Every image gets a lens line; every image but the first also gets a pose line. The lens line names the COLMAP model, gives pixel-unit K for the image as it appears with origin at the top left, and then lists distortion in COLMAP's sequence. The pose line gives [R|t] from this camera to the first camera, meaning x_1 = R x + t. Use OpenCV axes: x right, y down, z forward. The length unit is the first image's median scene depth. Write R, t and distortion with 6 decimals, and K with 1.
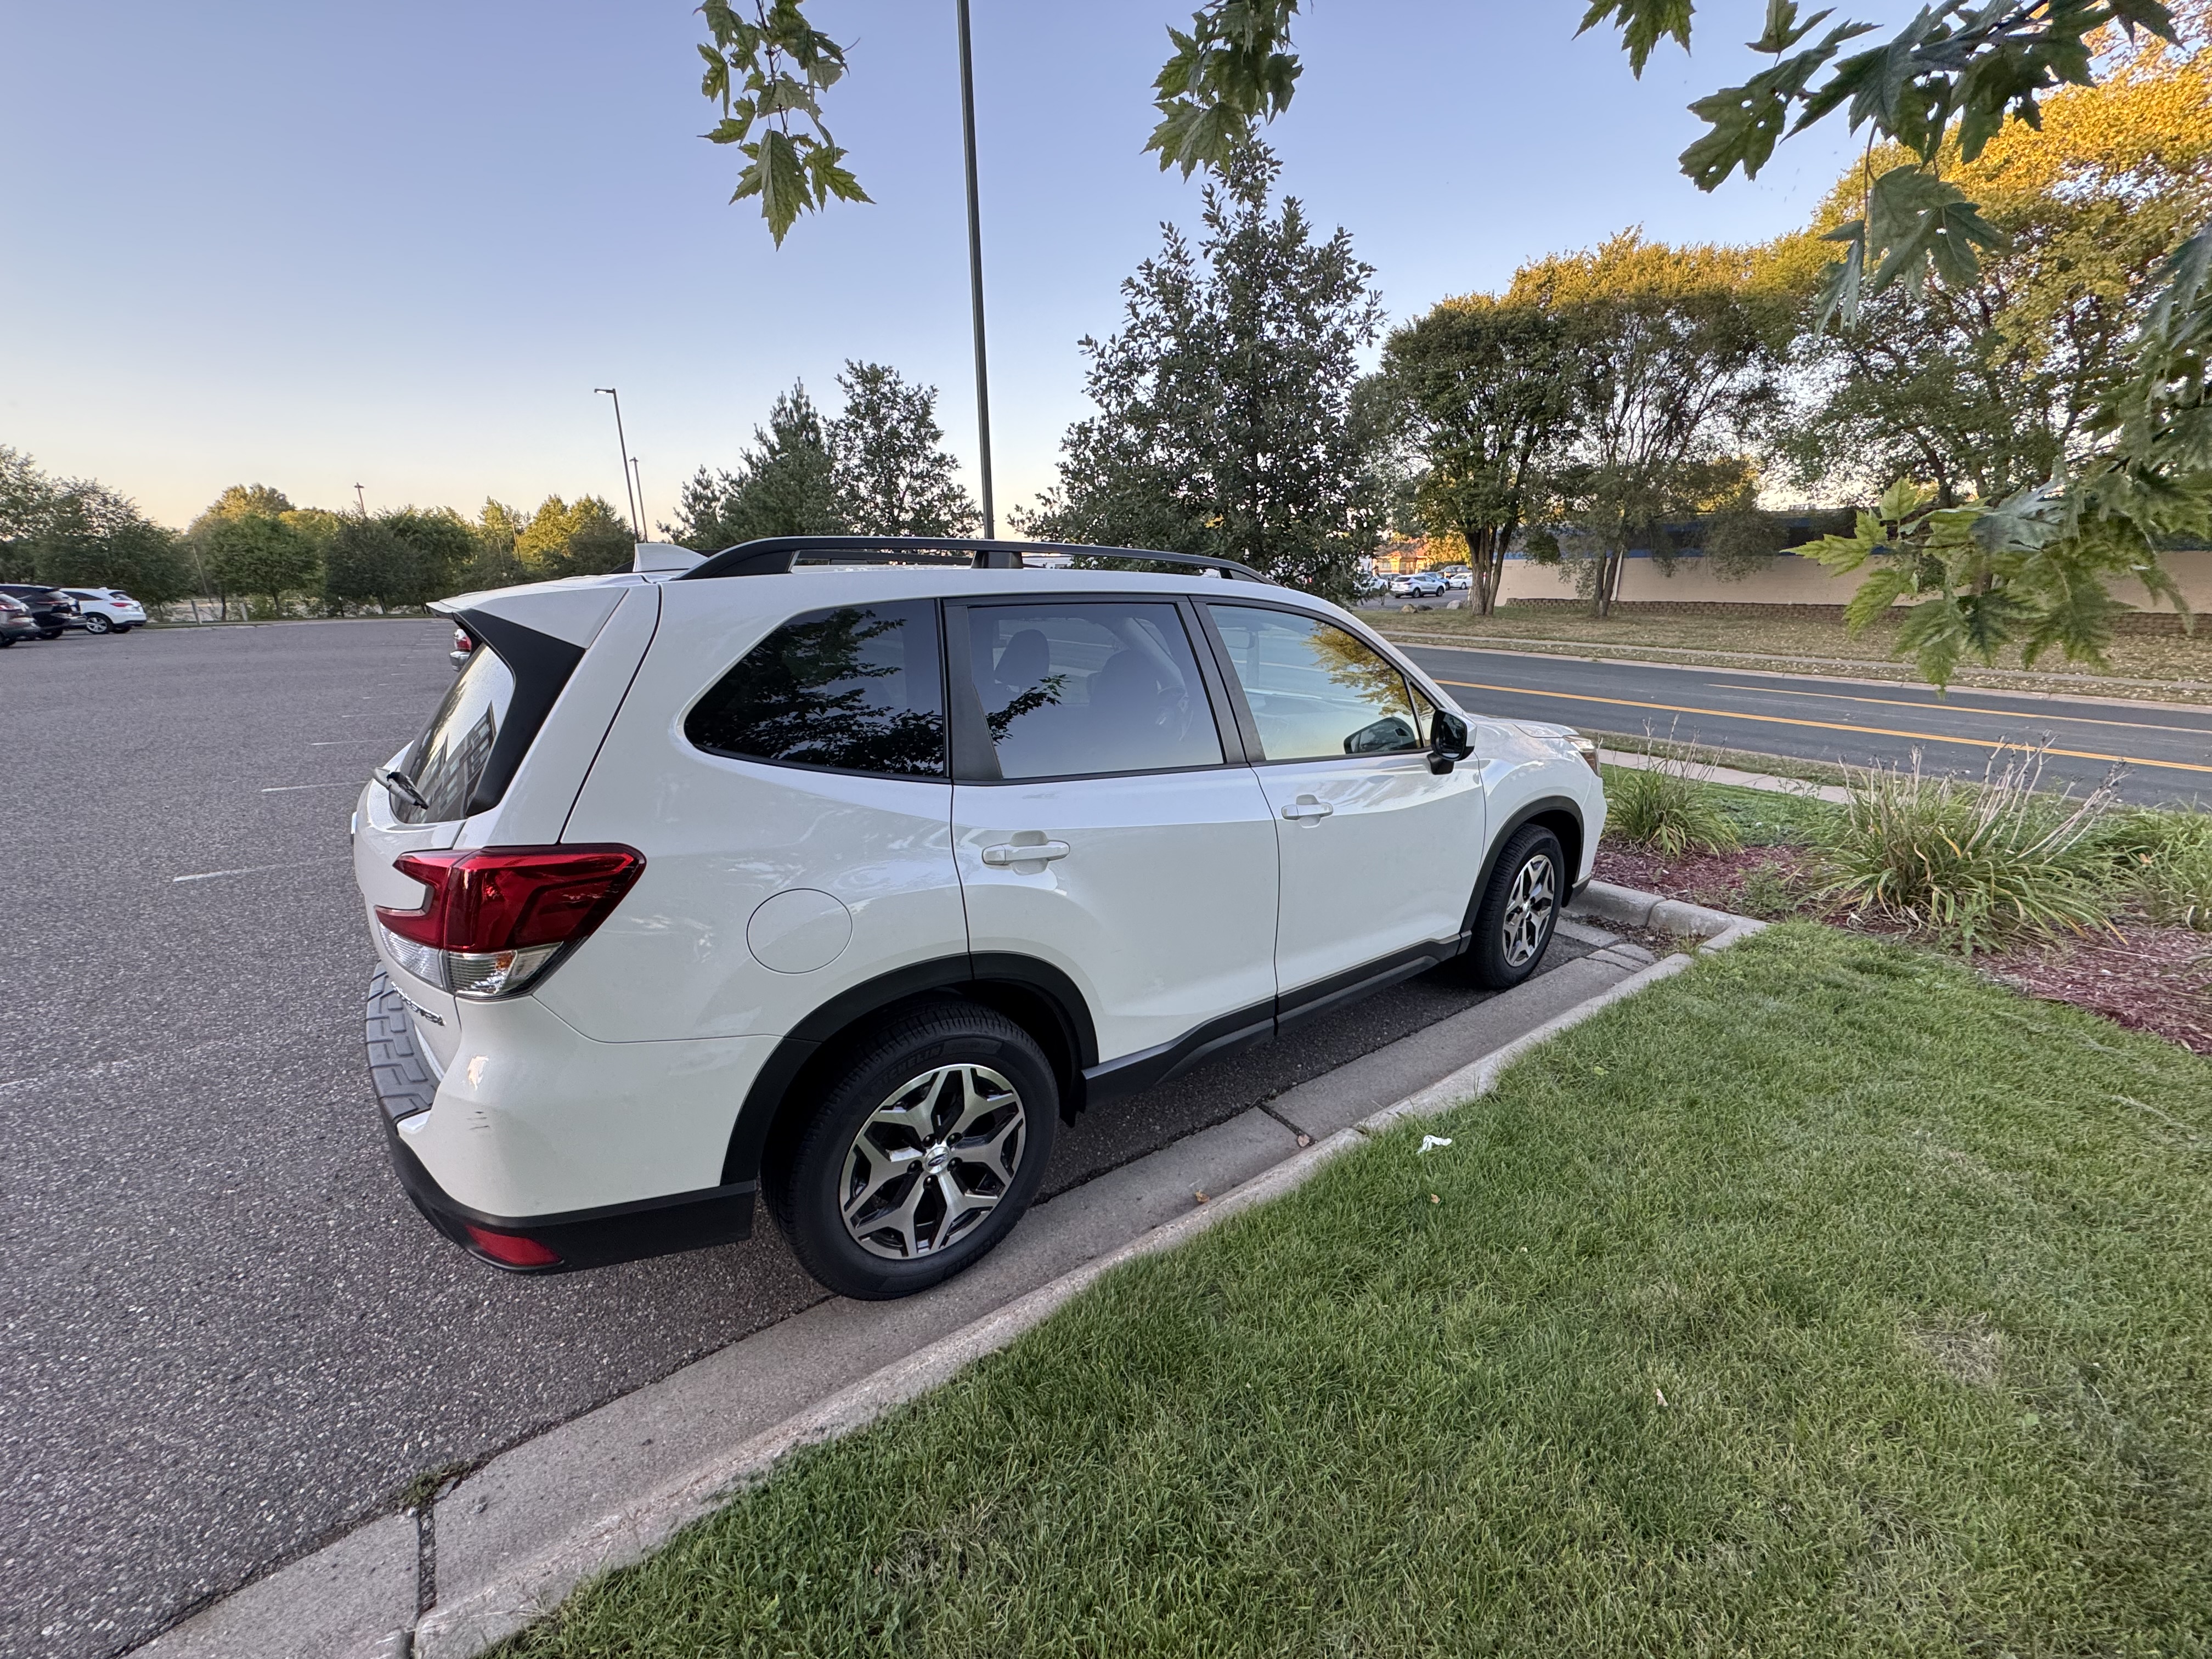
lens RADIAL K [[881.6, 0, 1147.6], [0, 881.6, 829.5], [0, 0, 1]] dist [-0.000365, -0.000271]
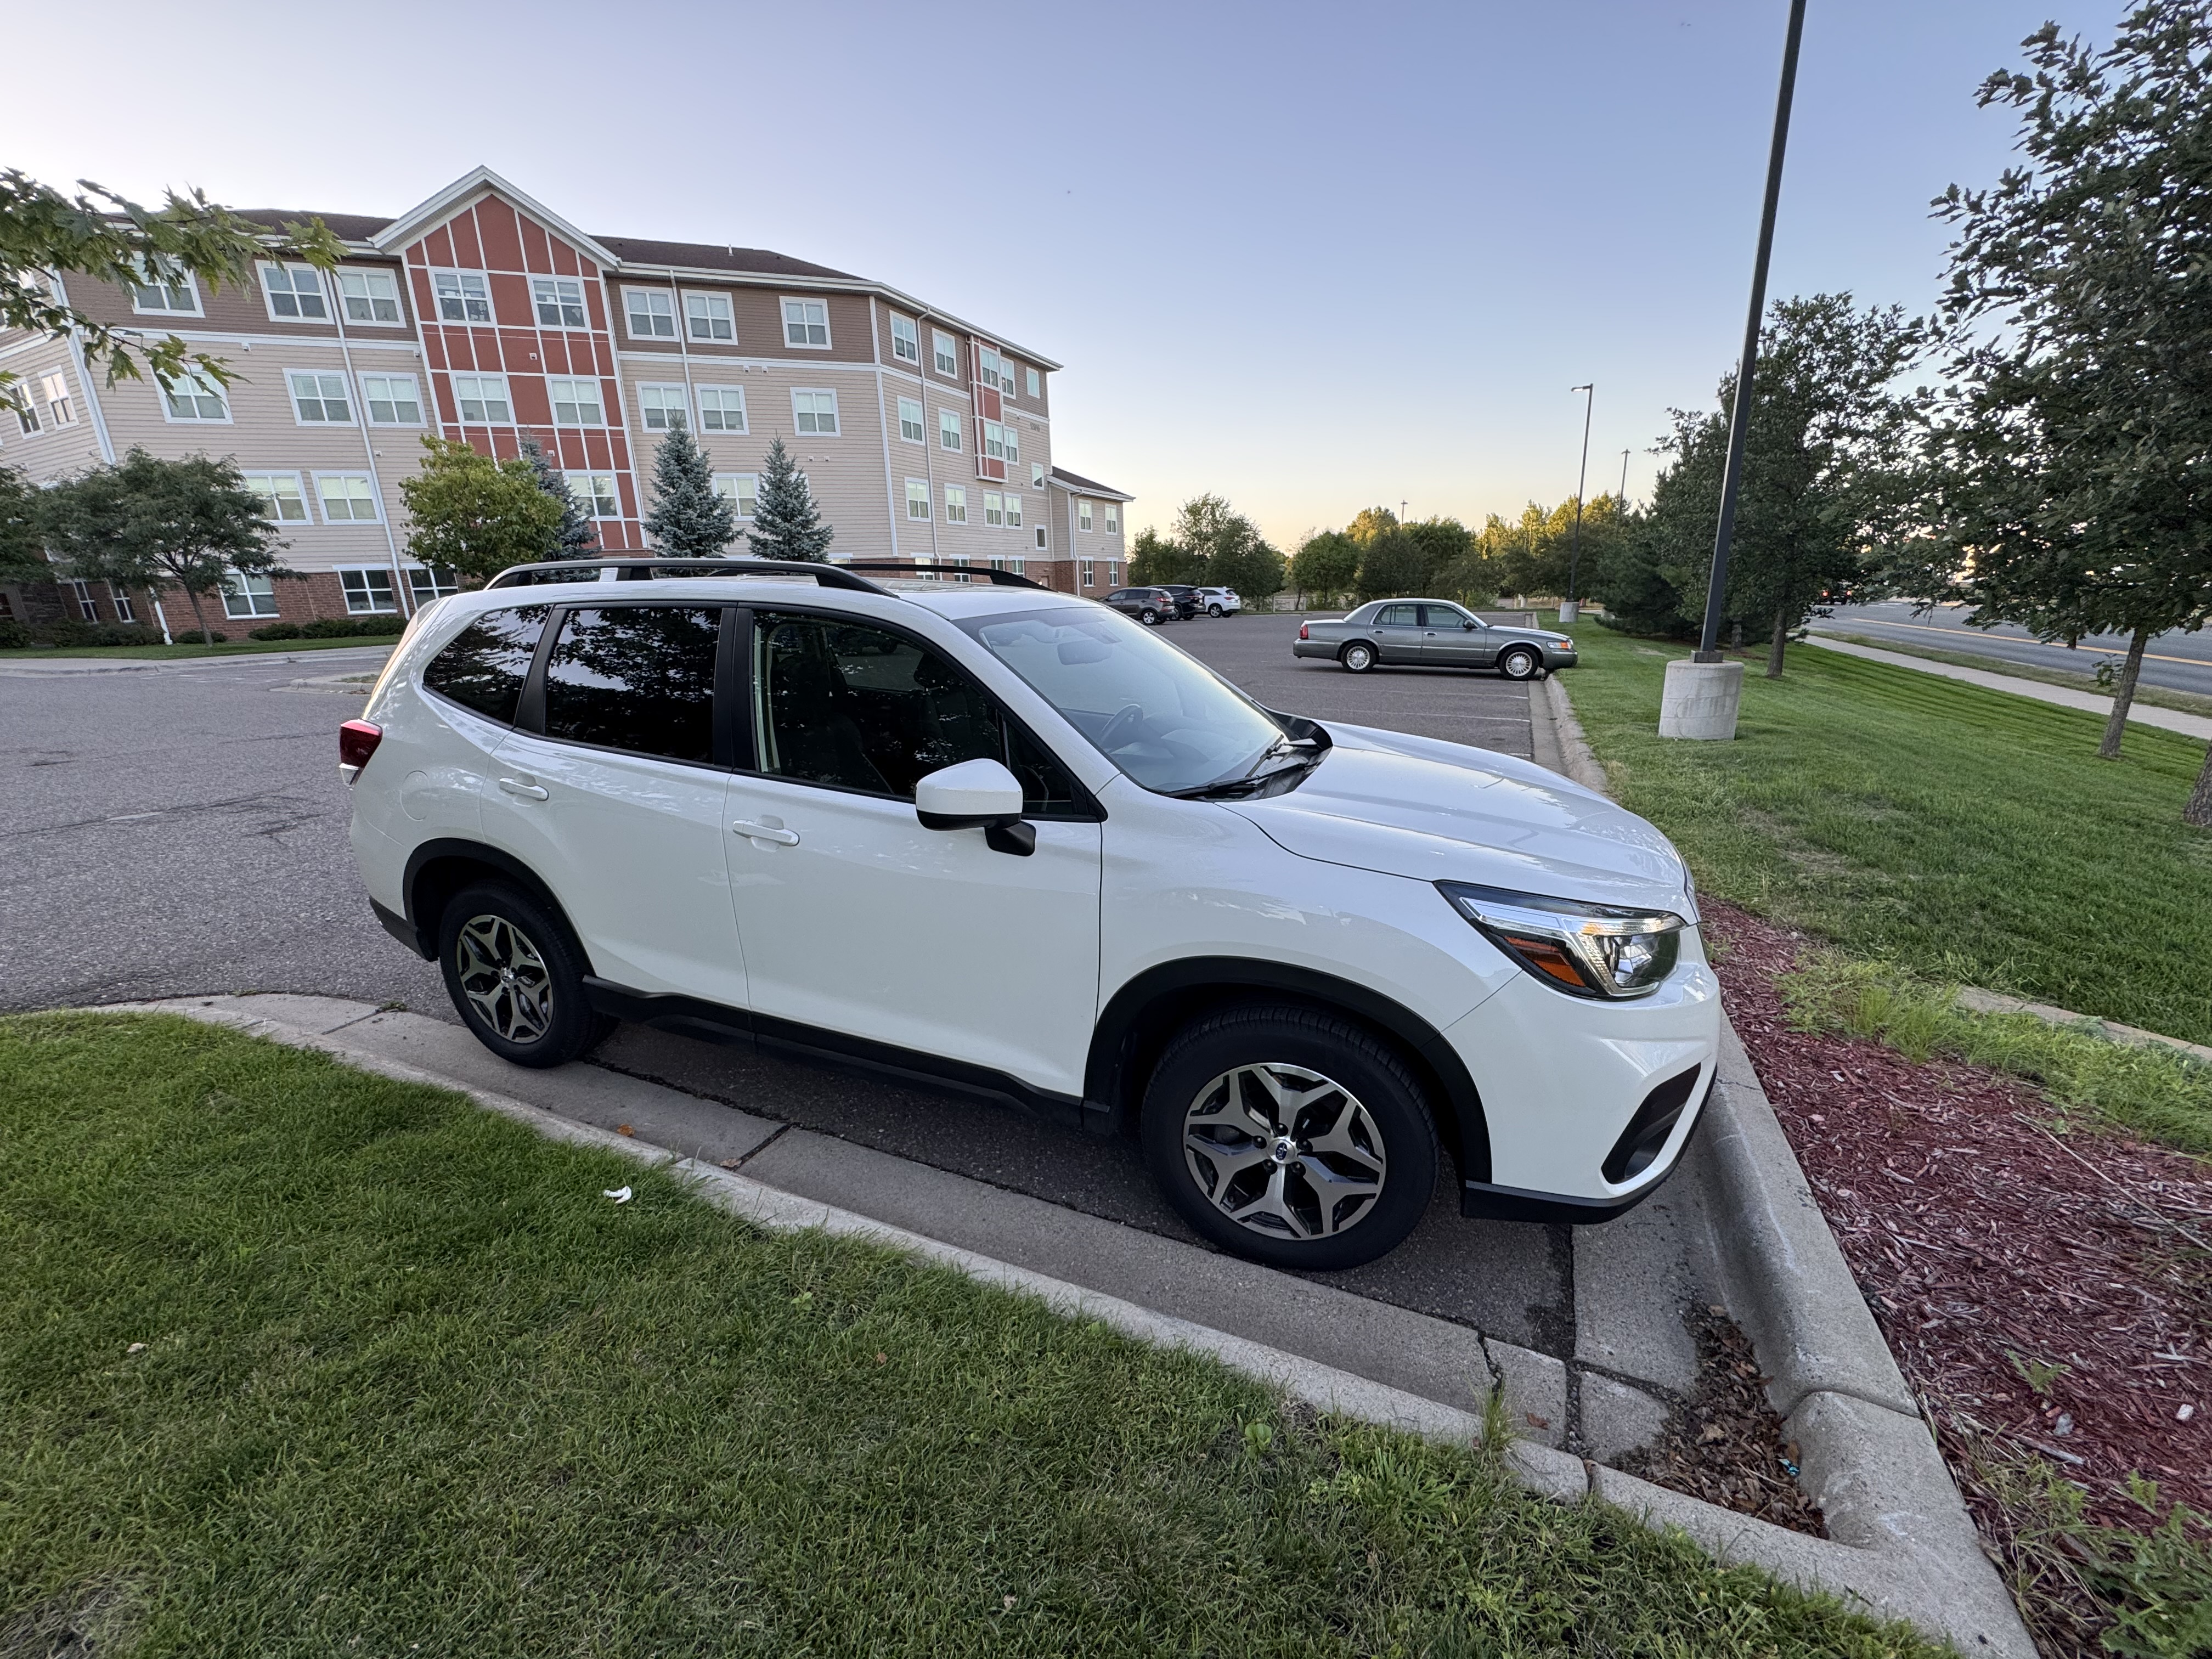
lens RADIAL K [[881.6, 0, 1147.6], [0, 881.6, 829.5], [0, 0, 1]] dist [-0.000365, -0.000271]
pose [[0.494137, 0.219992, -0.841090, 0.303669], [-0.212356, 0.968692, 0.128609, -0.060281], [0.843050, 0.115060, 0.525384, 0.221449]]
